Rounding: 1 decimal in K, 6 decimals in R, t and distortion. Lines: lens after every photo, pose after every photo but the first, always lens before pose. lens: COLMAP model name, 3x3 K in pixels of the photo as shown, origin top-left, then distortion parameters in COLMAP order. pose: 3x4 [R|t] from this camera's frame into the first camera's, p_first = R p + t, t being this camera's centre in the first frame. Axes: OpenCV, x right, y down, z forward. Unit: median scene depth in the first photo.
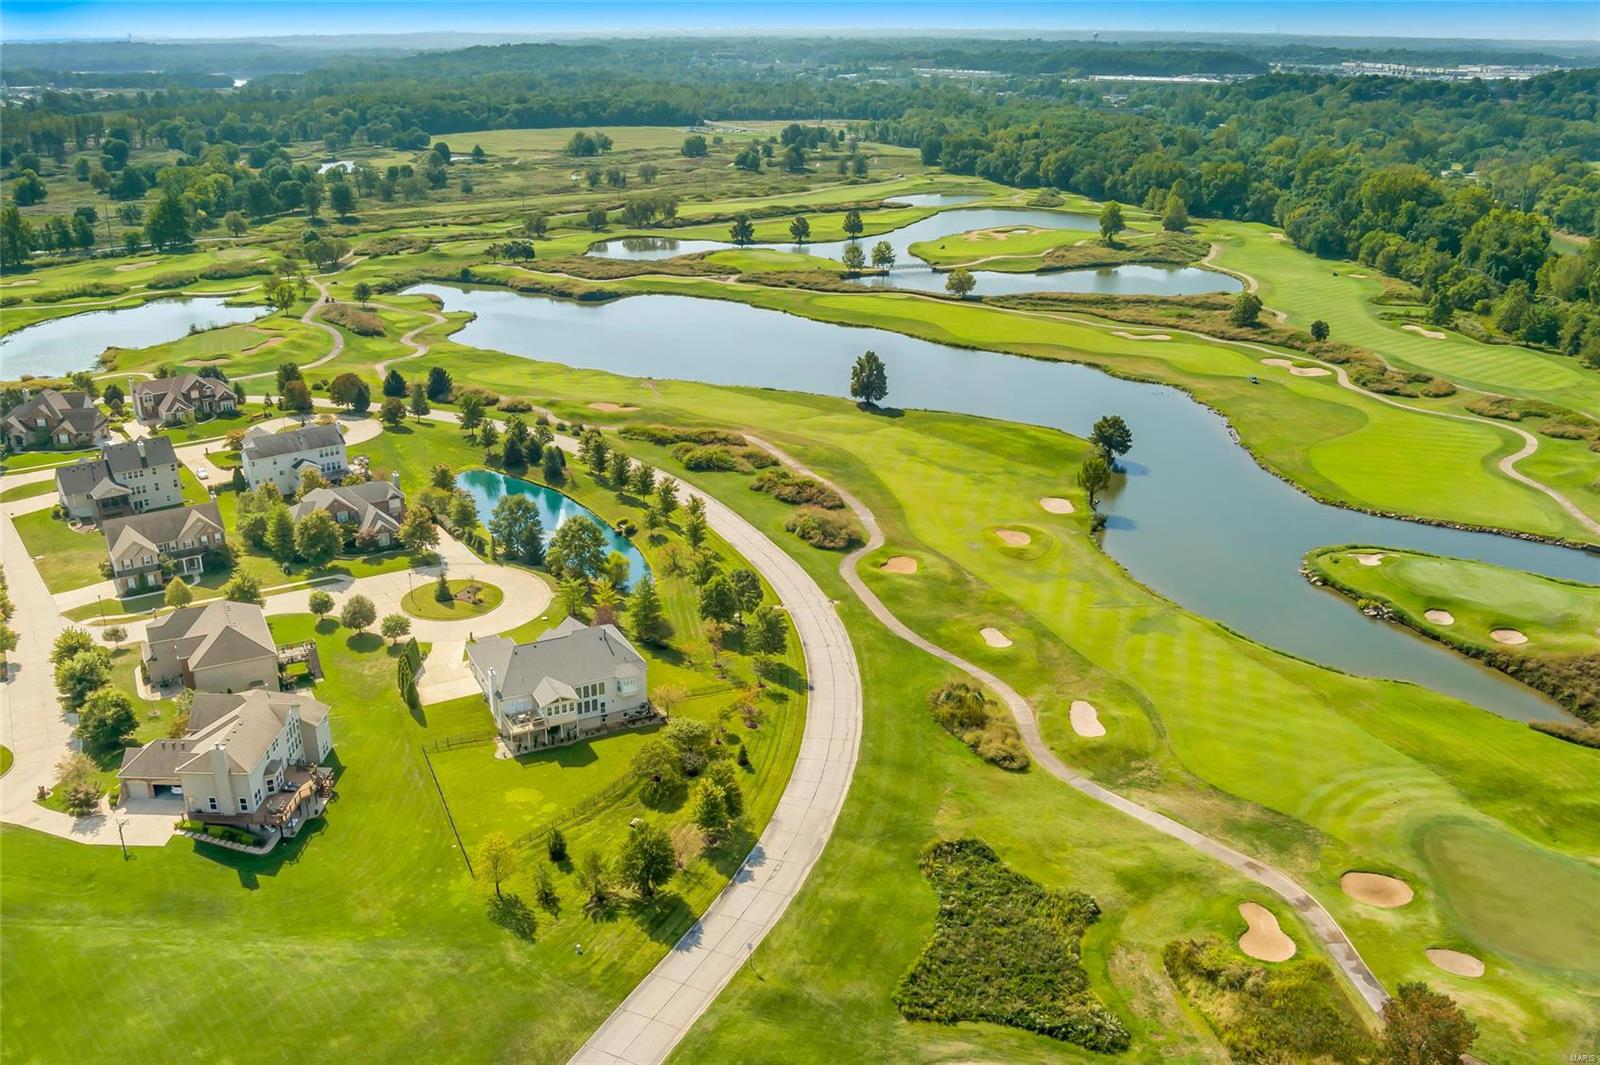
lens RADIAL K [[1314.4, 0, 796.9], [0, 1314.4, 540.2], [0, 0, 1]] dist [-0.077204, 0.028869]
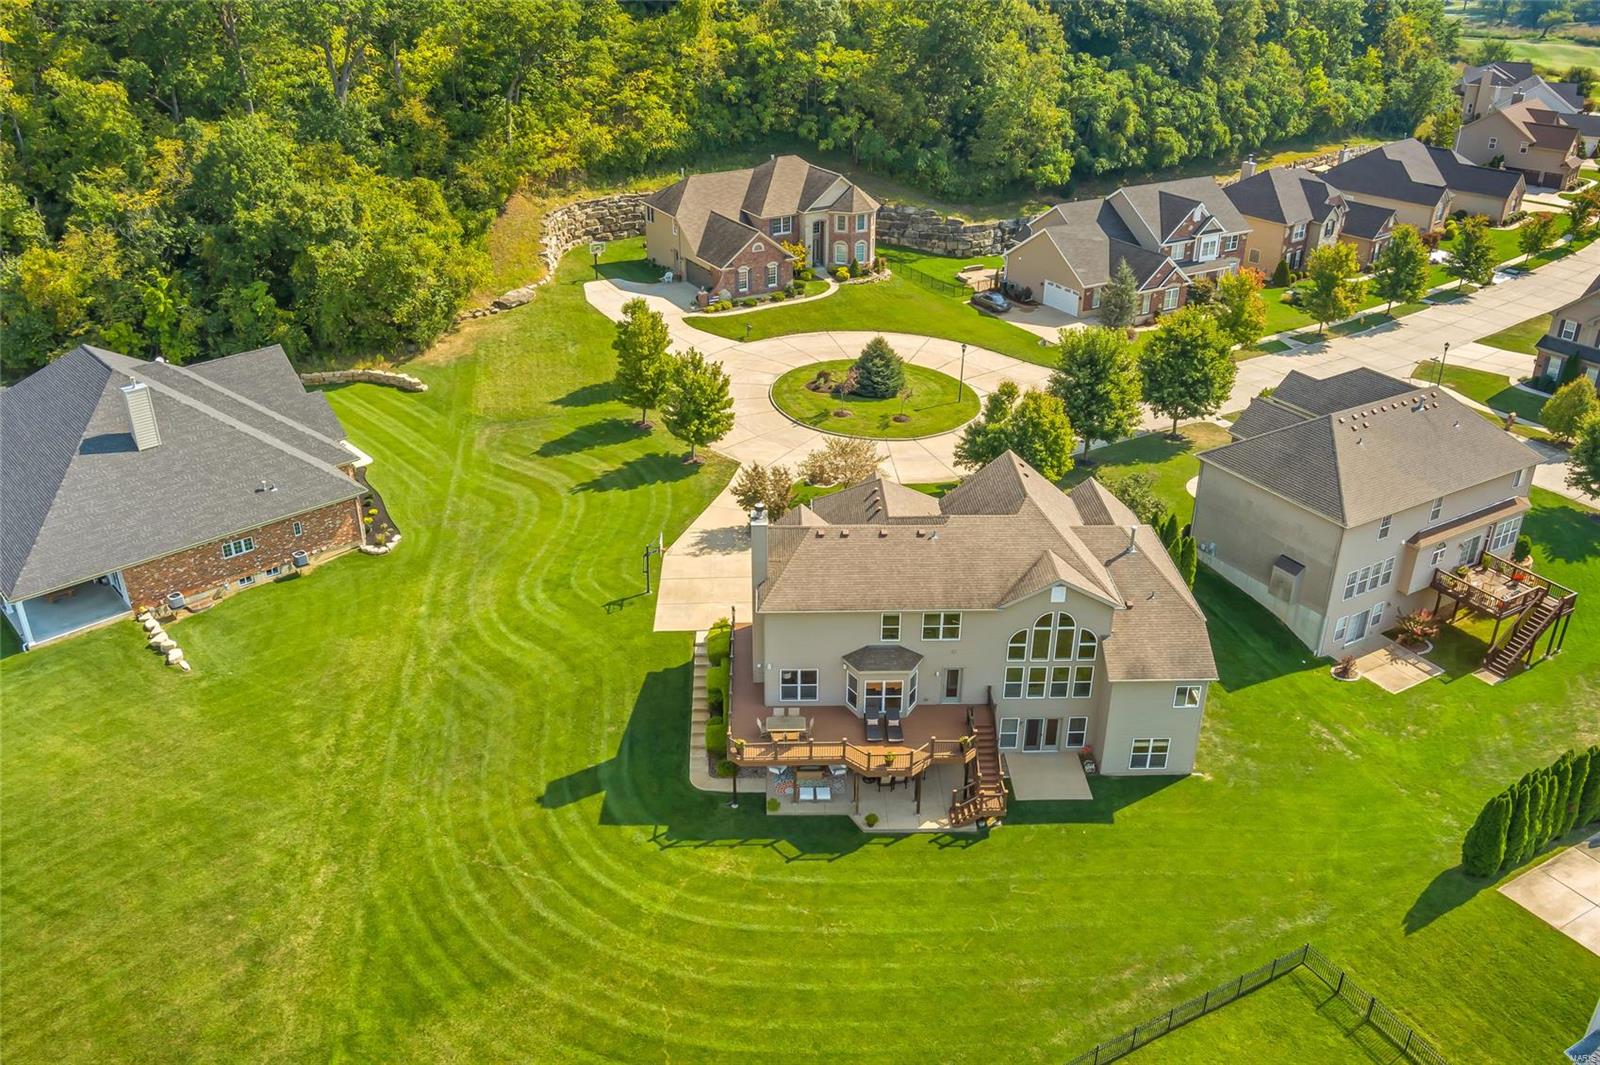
lens RADIAL K [[1314.4, 0, 800.2], [0, 1314.4, 533.2], [0, 0, 1]] dist [-0.077204, 0.028869]
pose [[0.034758, 0.440025, -0.897313, -0.045743], [-0.364850, 0.841472, 0.398509, -0.004315], [0.930417, 0.313533, 0.189791, 0.619177]]
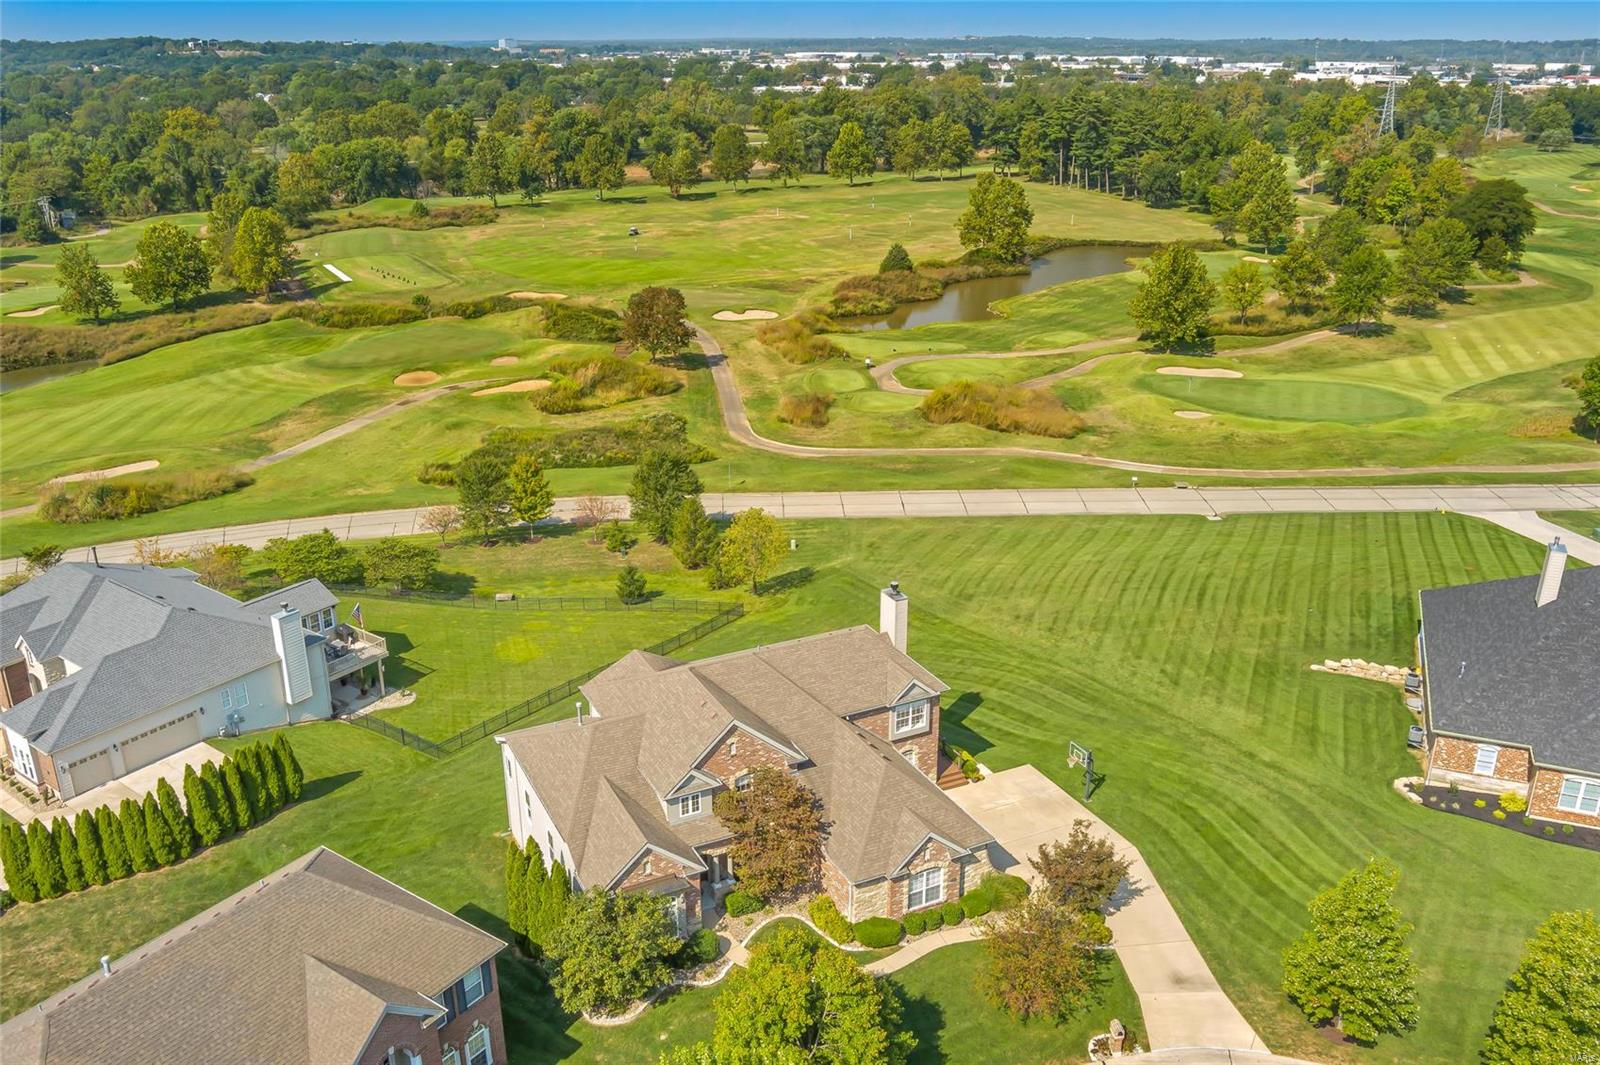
lens RADIAL K [[1314.4, 0, 808.6], [0, 1314.4, 527.7], [0, 0, 1]] dist [-0.077204, 0.028869]
pose [[-0.476361, -0.305972, 0.824294, -0.546281], [0.321410, 0.812017, 0.487159, -0.068415], [-0.818398, 0.497000, -0.288471, 0.766628]]
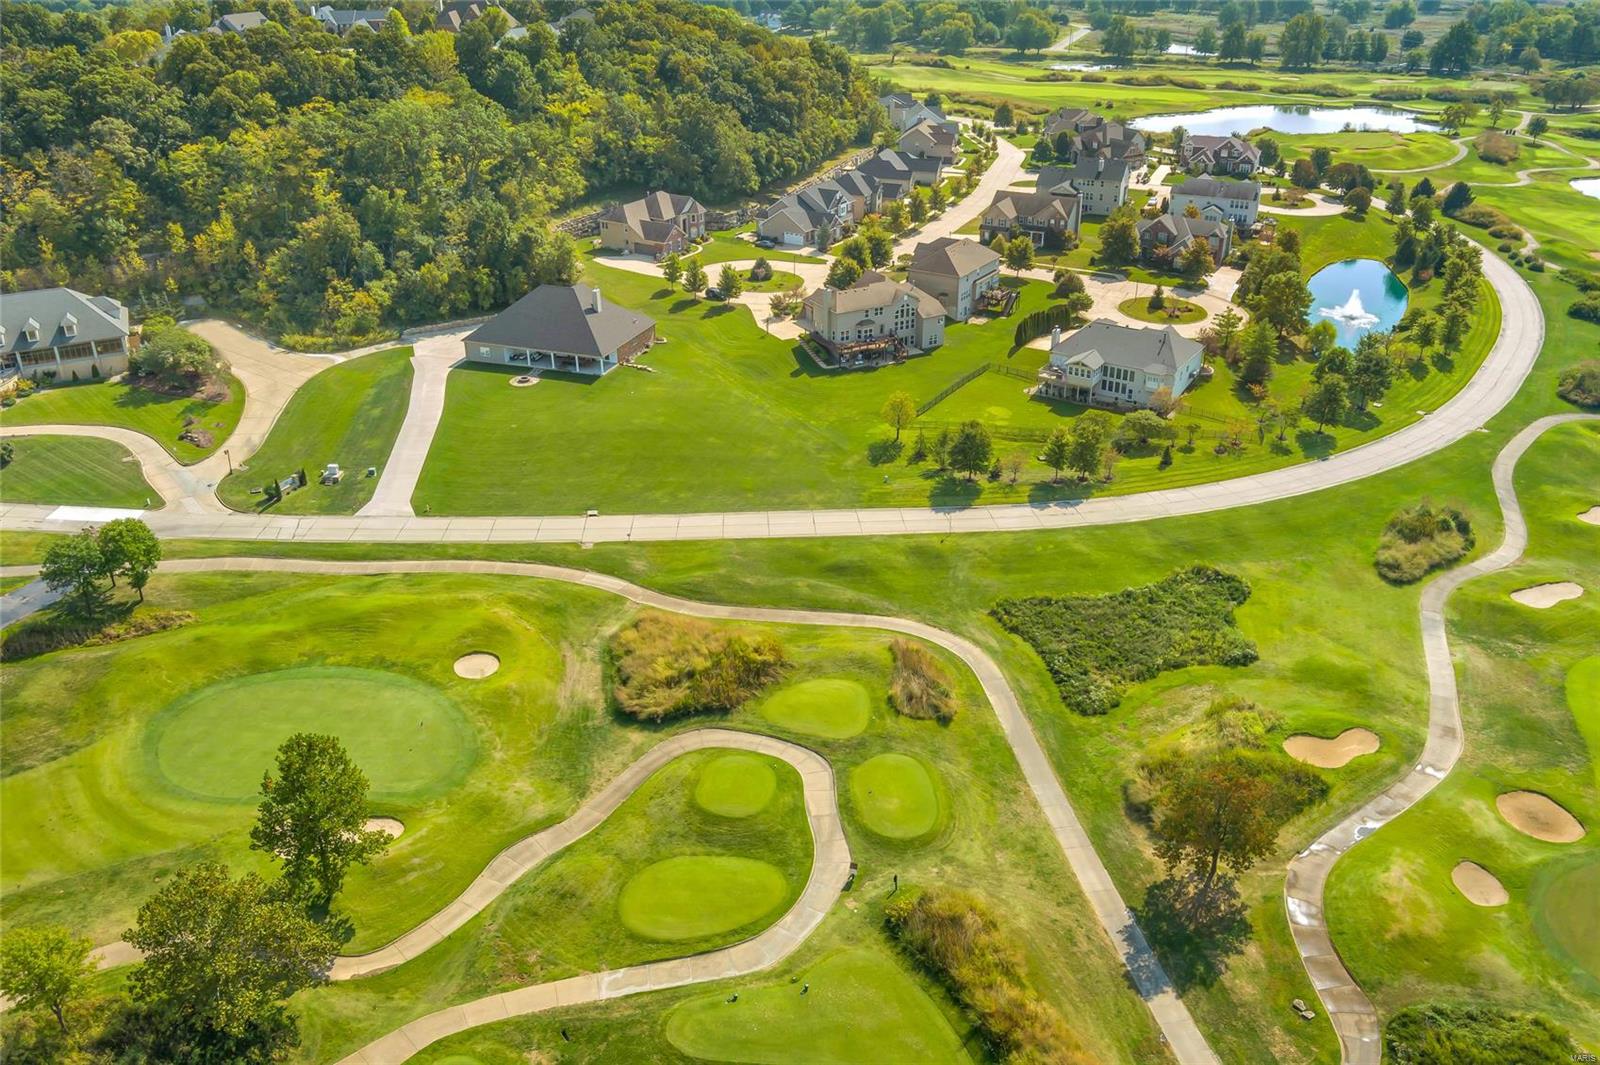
lens RADIAL K [[1314.4, 0, 809.3], [0, 1314.4, 532.7], [0, 0, 1]] dist [-0.077204, 0.028869]
pose [[0.496211, 0.376022, -0.782548, 0.539403], [-0.305139, 0.919373, 0.248280, 0.033759], [0.812813, 0.115587, 0.570942, 0.108368]]
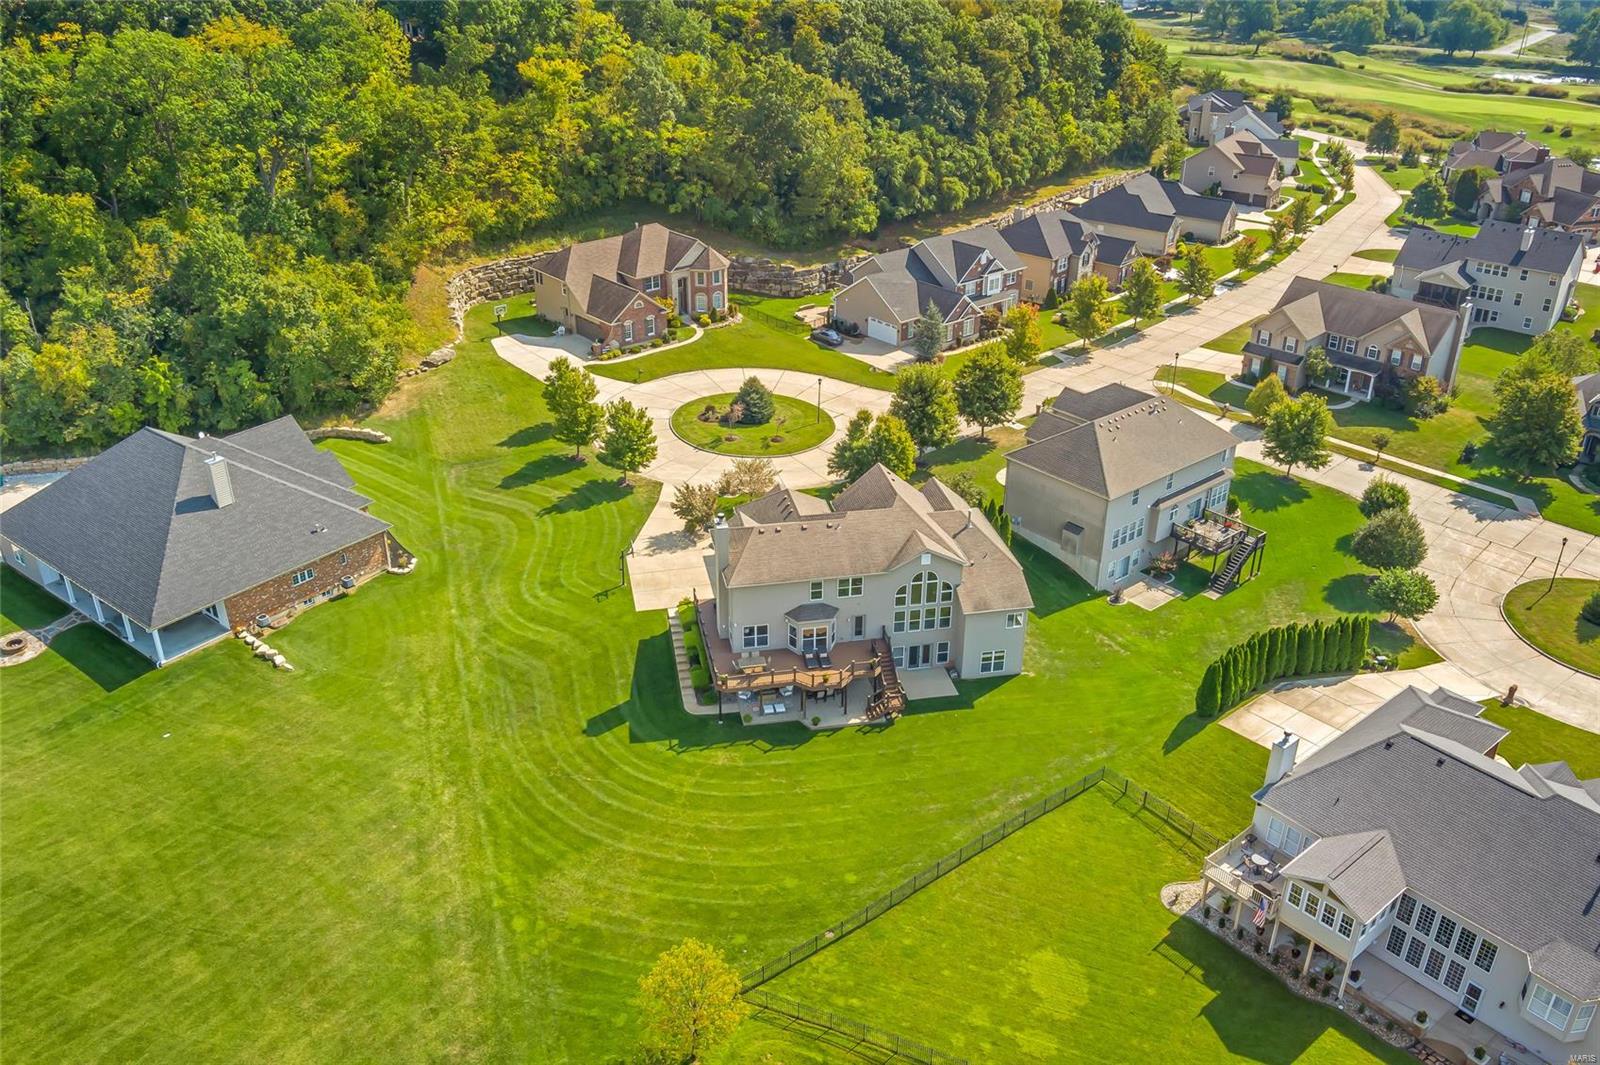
lens RADIAL K [[1314.4, 0, 802.2], [0, 1314.4, 532.1], [0, 0, 1]] dist [-0.077204, 0.028869]
pose [[0.206326, 0.431422, -0.878240, 0.063890], [-0.356069, 0.869119, 0.343290, -0.038213], [0.911397, 0.241884, 0.332937, 0.551930]]
